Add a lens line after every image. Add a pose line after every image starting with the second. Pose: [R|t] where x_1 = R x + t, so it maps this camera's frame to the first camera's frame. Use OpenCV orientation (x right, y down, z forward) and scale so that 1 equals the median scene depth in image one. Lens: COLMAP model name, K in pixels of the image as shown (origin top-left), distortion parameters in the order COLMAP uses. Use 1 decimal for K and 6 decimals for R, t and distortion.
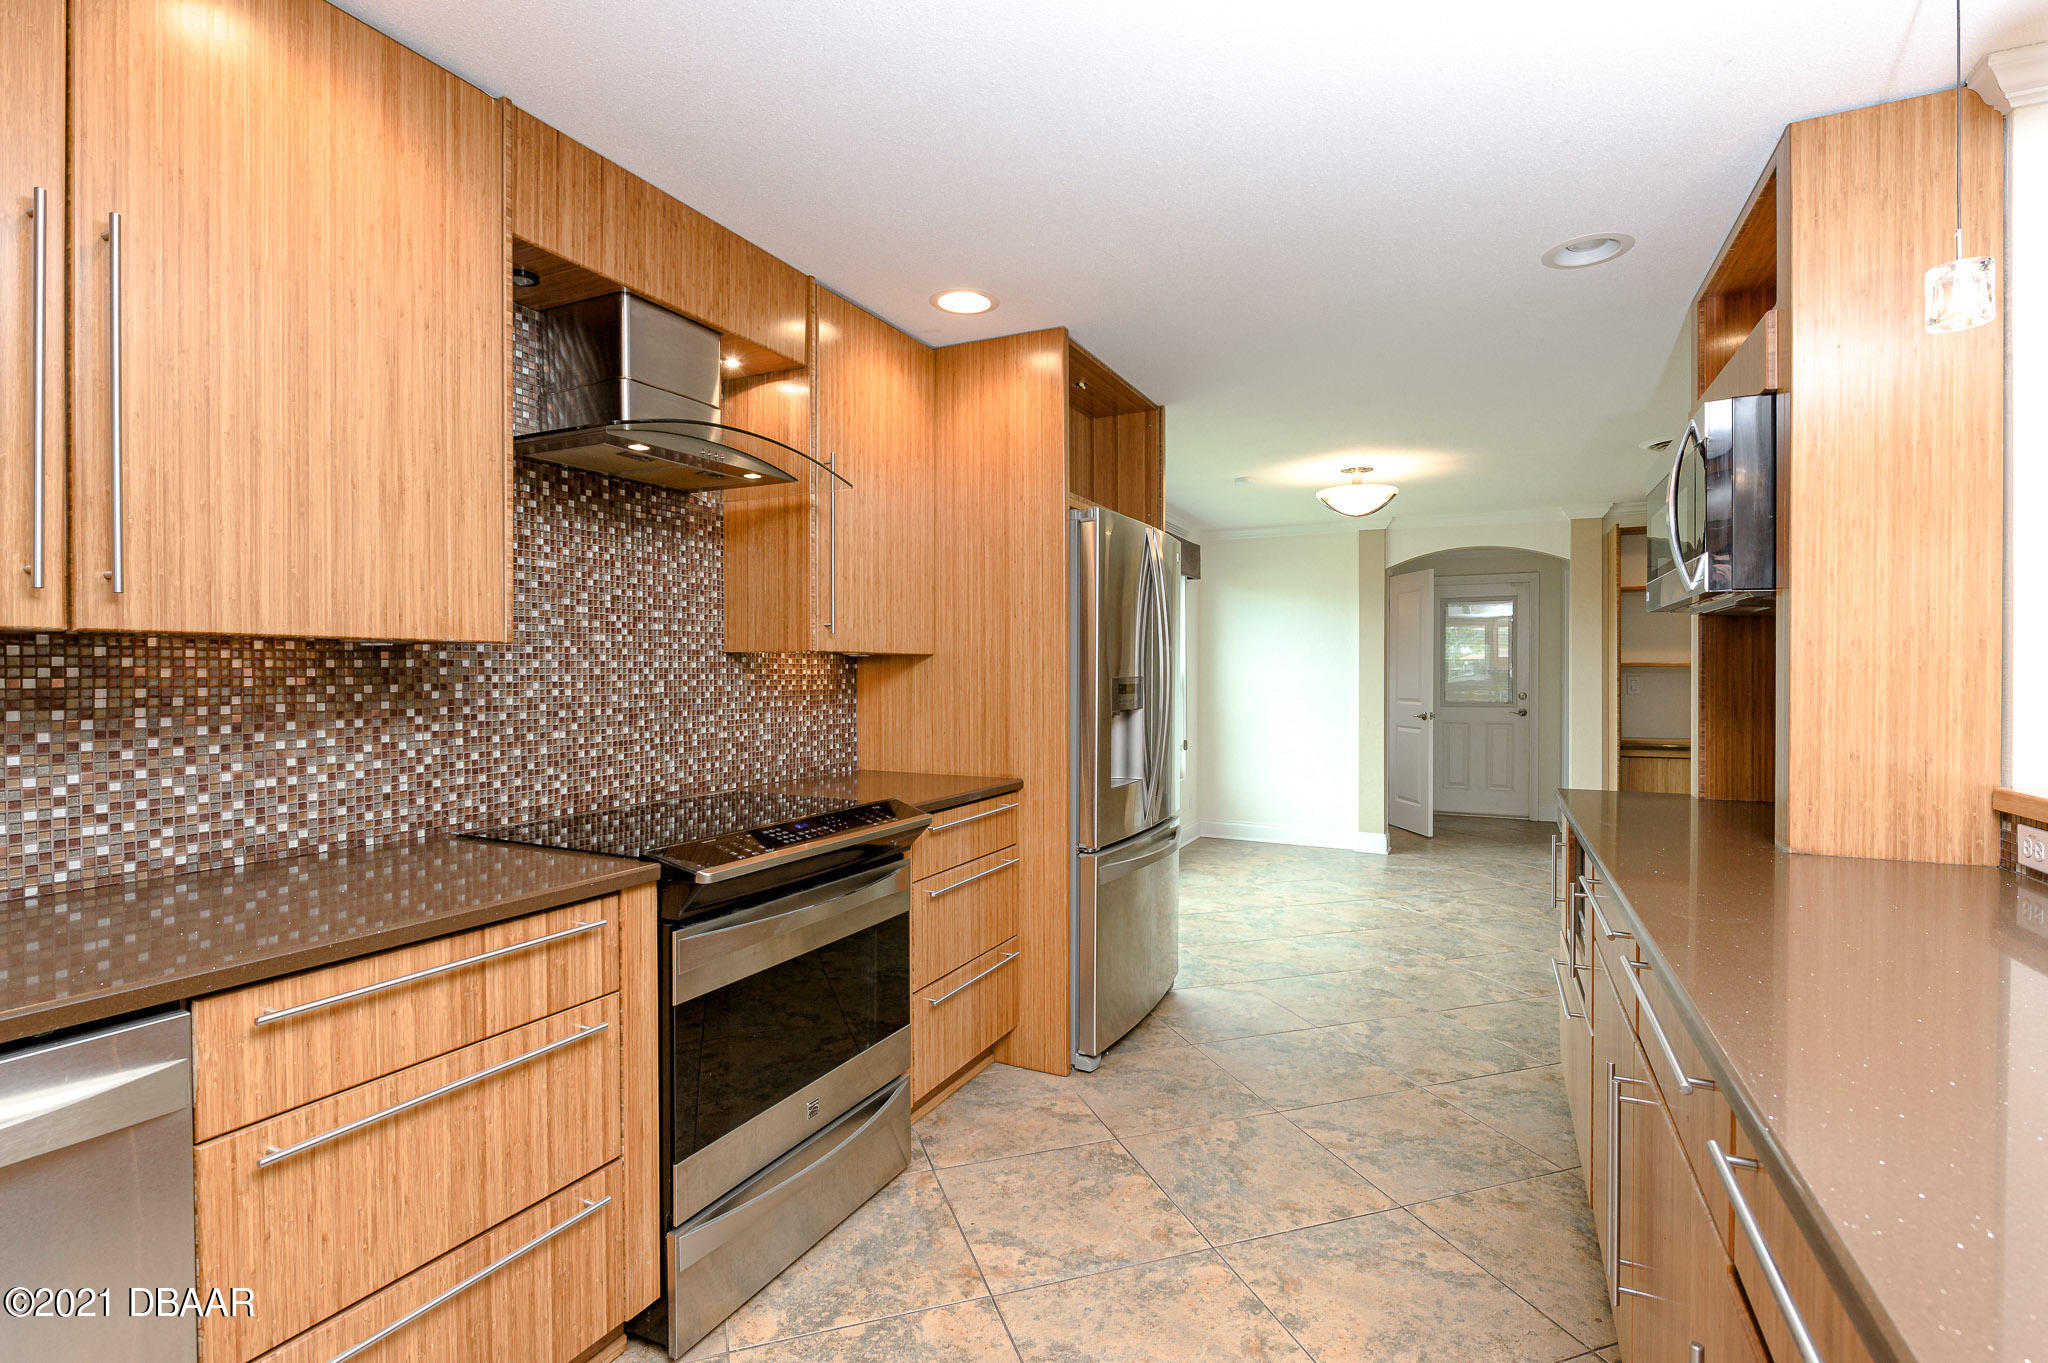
lens RADIAL K [[925.1, 0, 997.5], [0, 925.1, 682.6], [0, 0, 1]] dist [-0.011391, -0.000025]
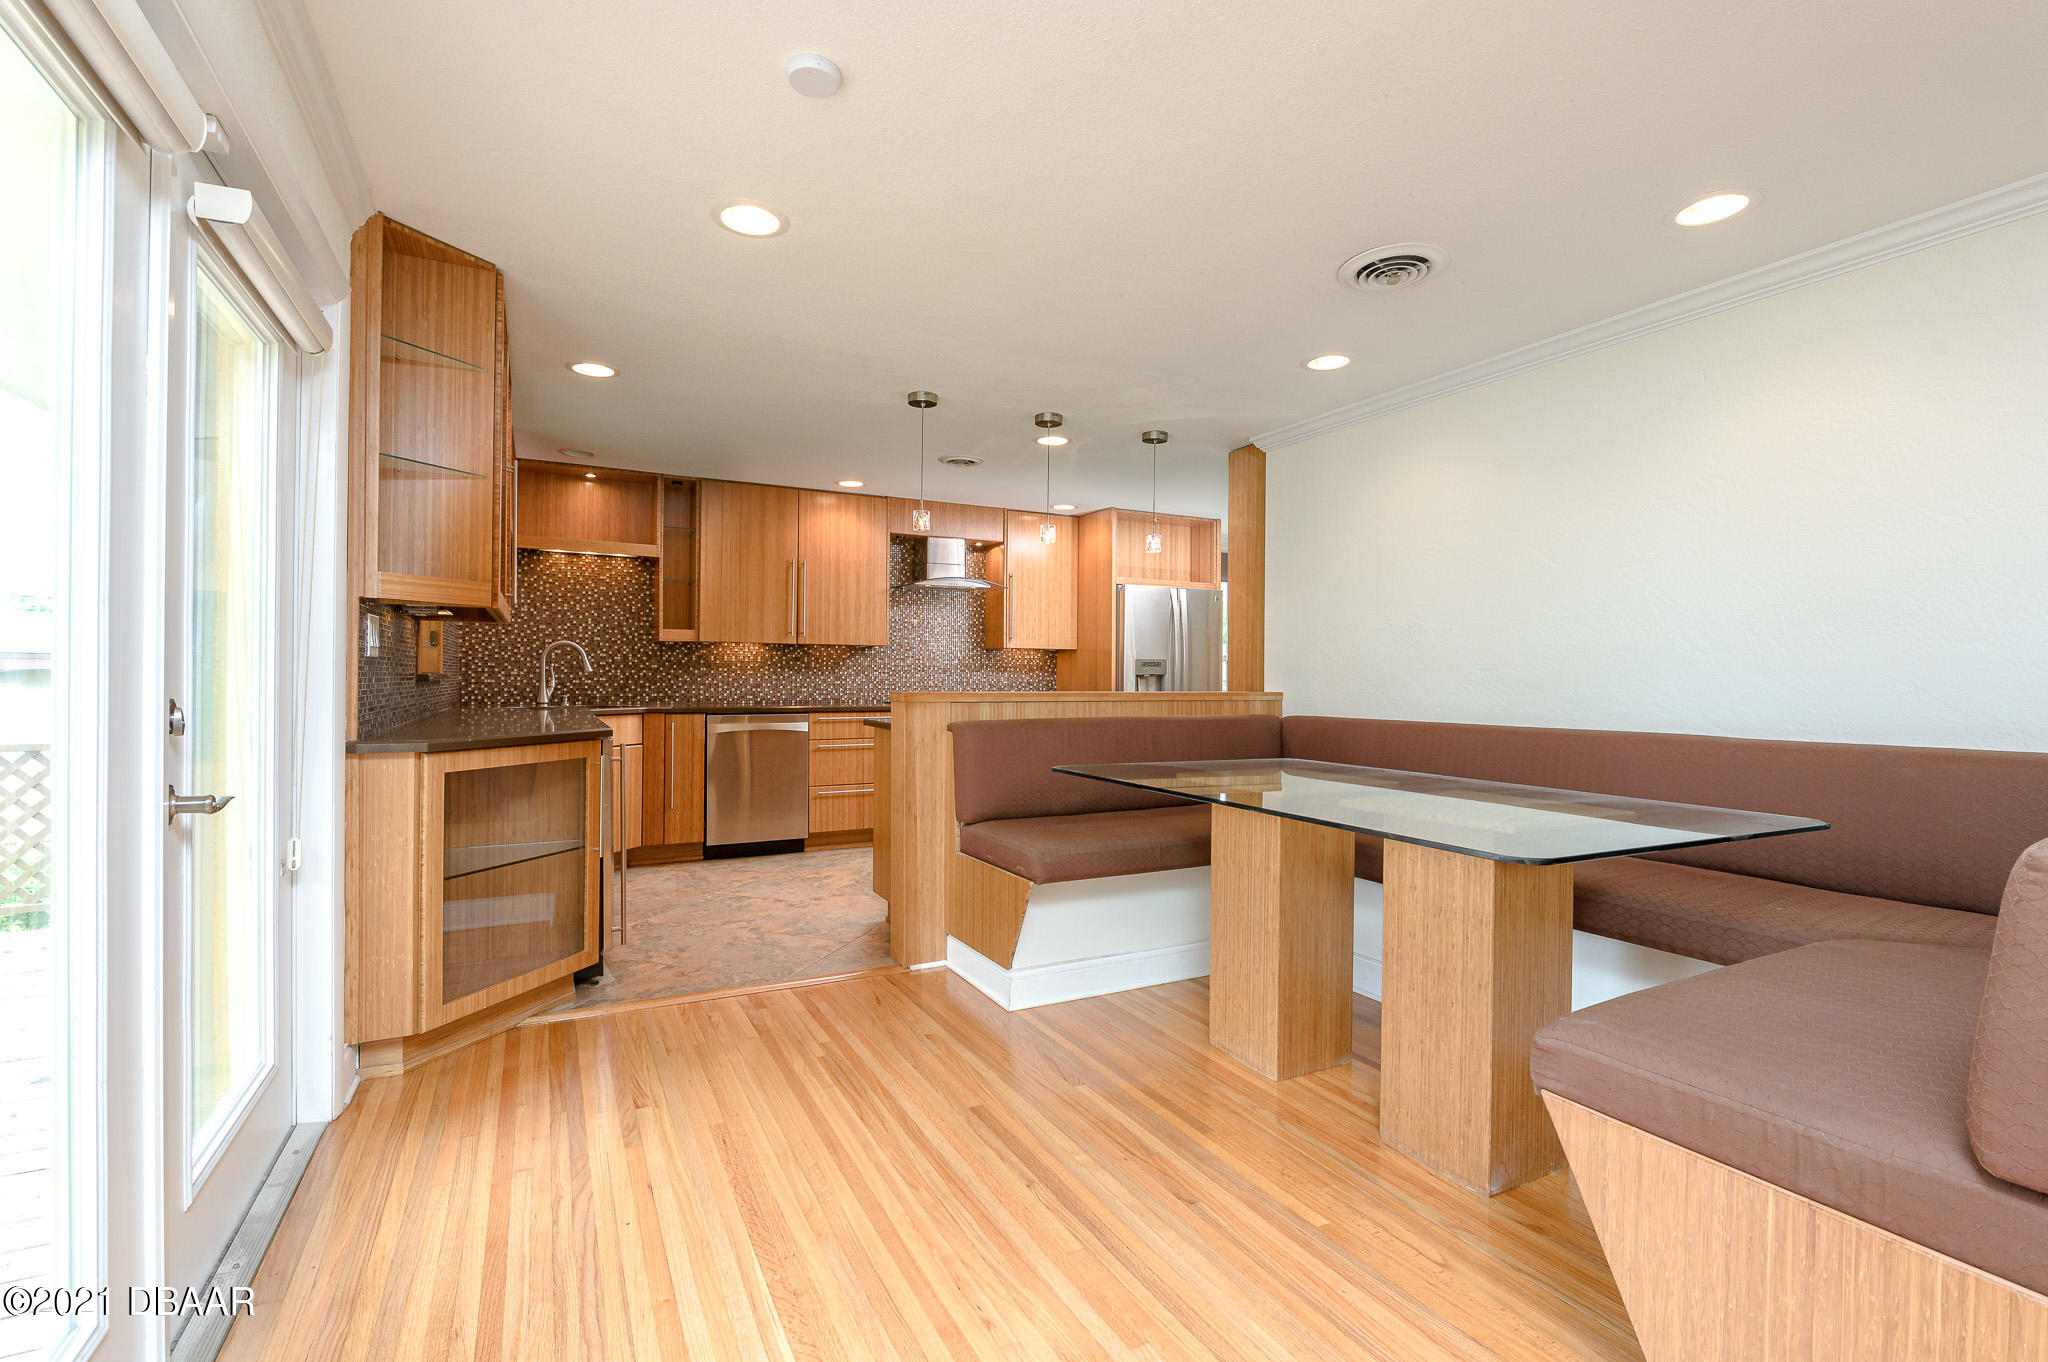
lens RADIAL K [[925.1, 0, 997.5], [0, 925.1, 682.1], [0, 0, 1]] dist [-0.011391, -0.000025]
pose [[0.797964, 0.013871, -0.602546, 1.511933], [-0.015947, 0.999871, 0.001899, 0.064603], [0.602495, 0.008093, 0.798082, -1.234960]]
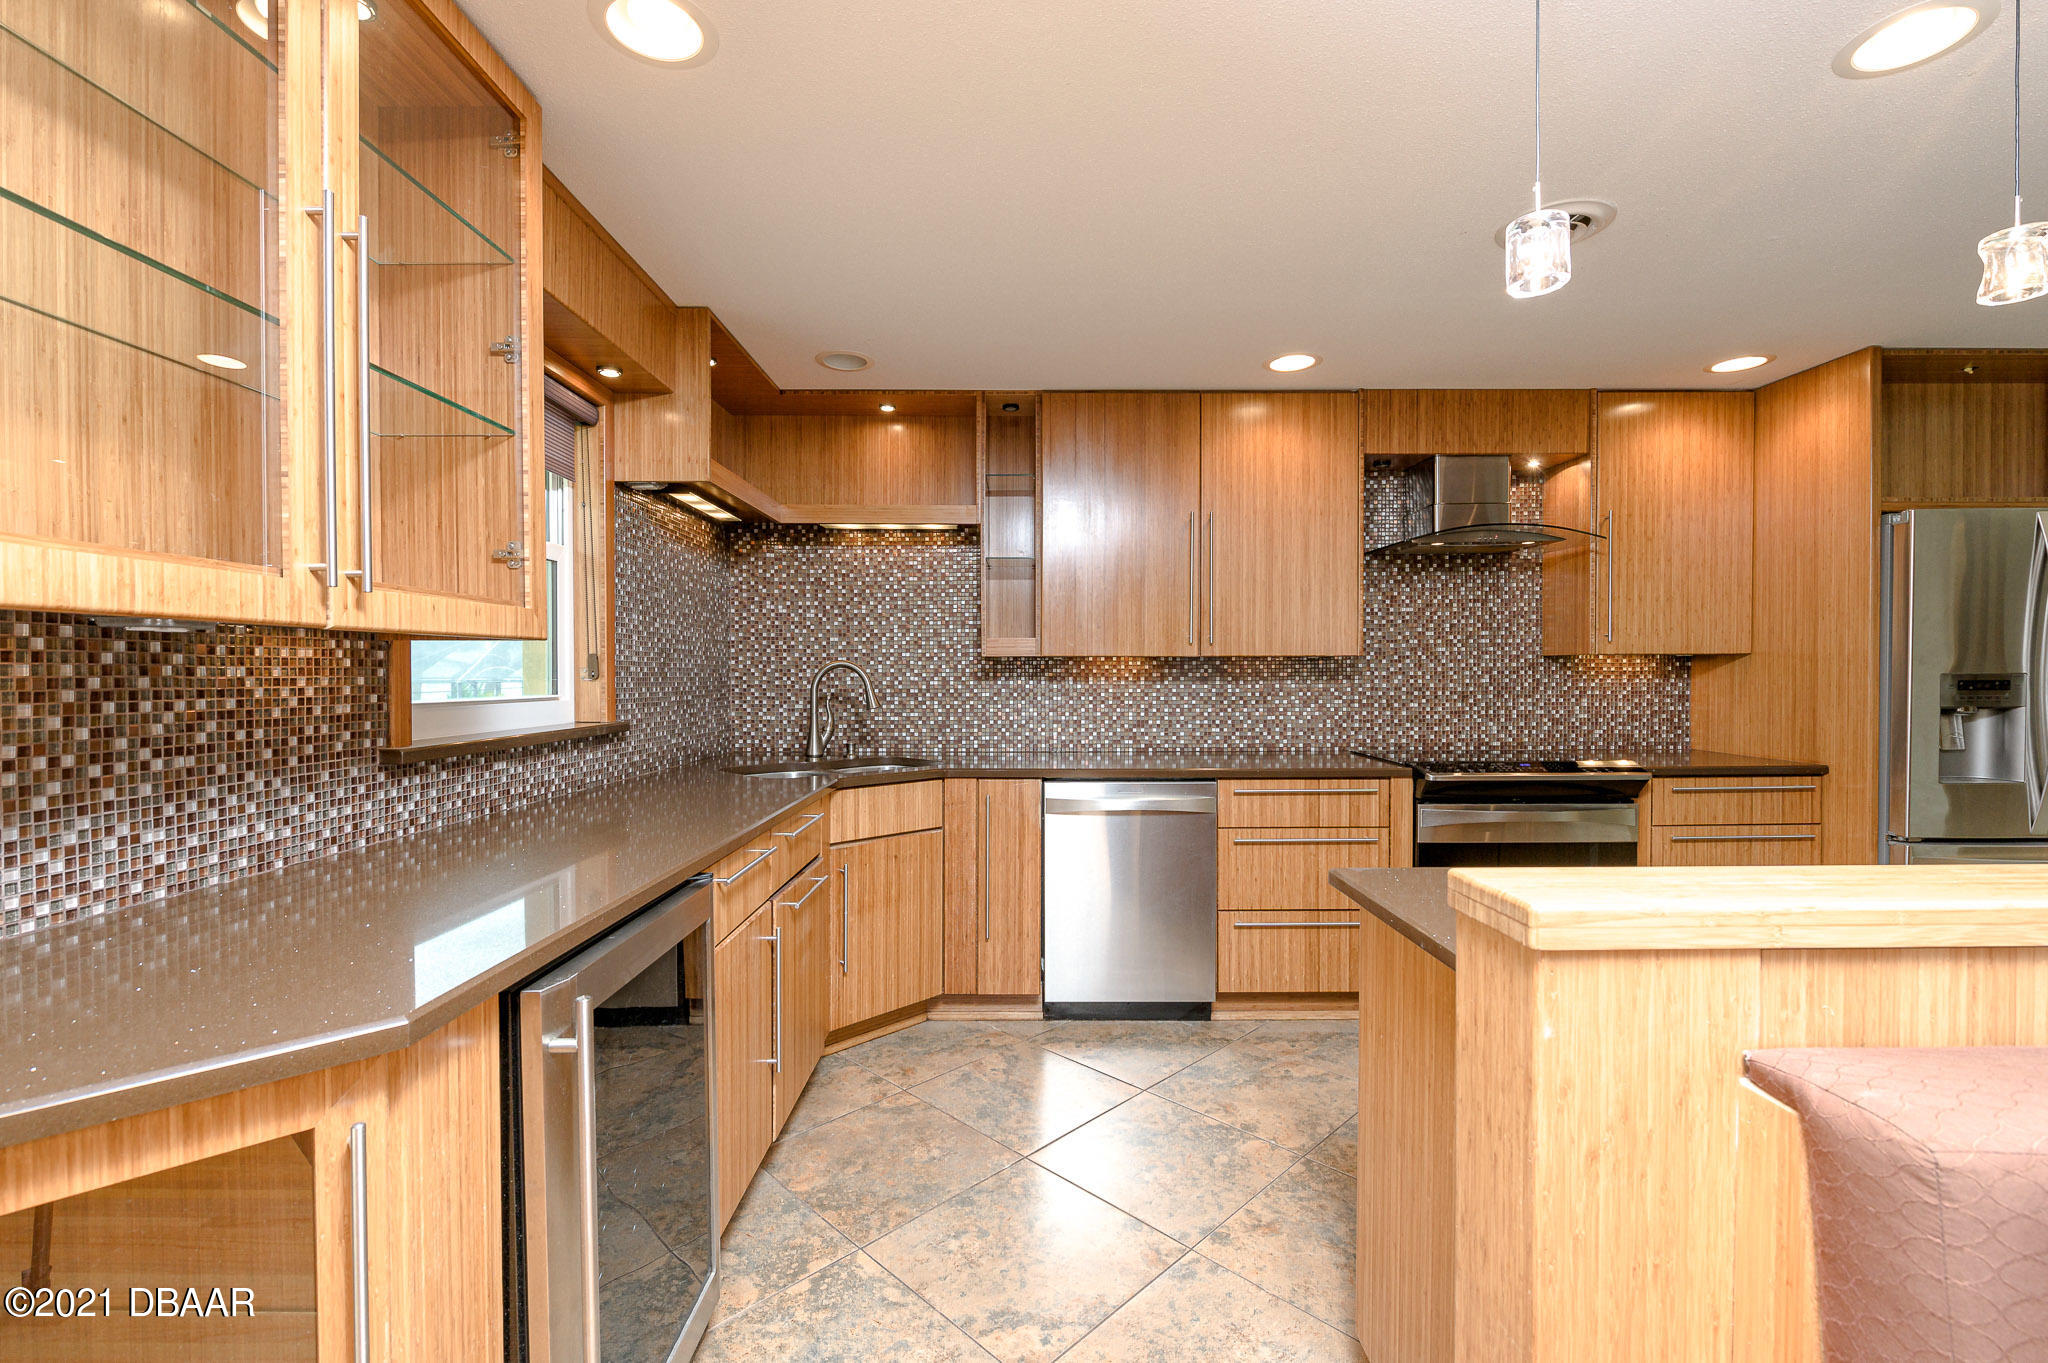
lens RADIAL K [[872.8, 0, 1037.5], [0, 872.8, 683.0], [0, 0, 1]] dist [0.000678, 0.000005]
pose [[0.462153, 0.010179, -0.886742, 0.644887], [-0.006801, 0.999945, 0.007934, 0.005428], [0.886774, 0.002364, 0.462197, -0.399897]]
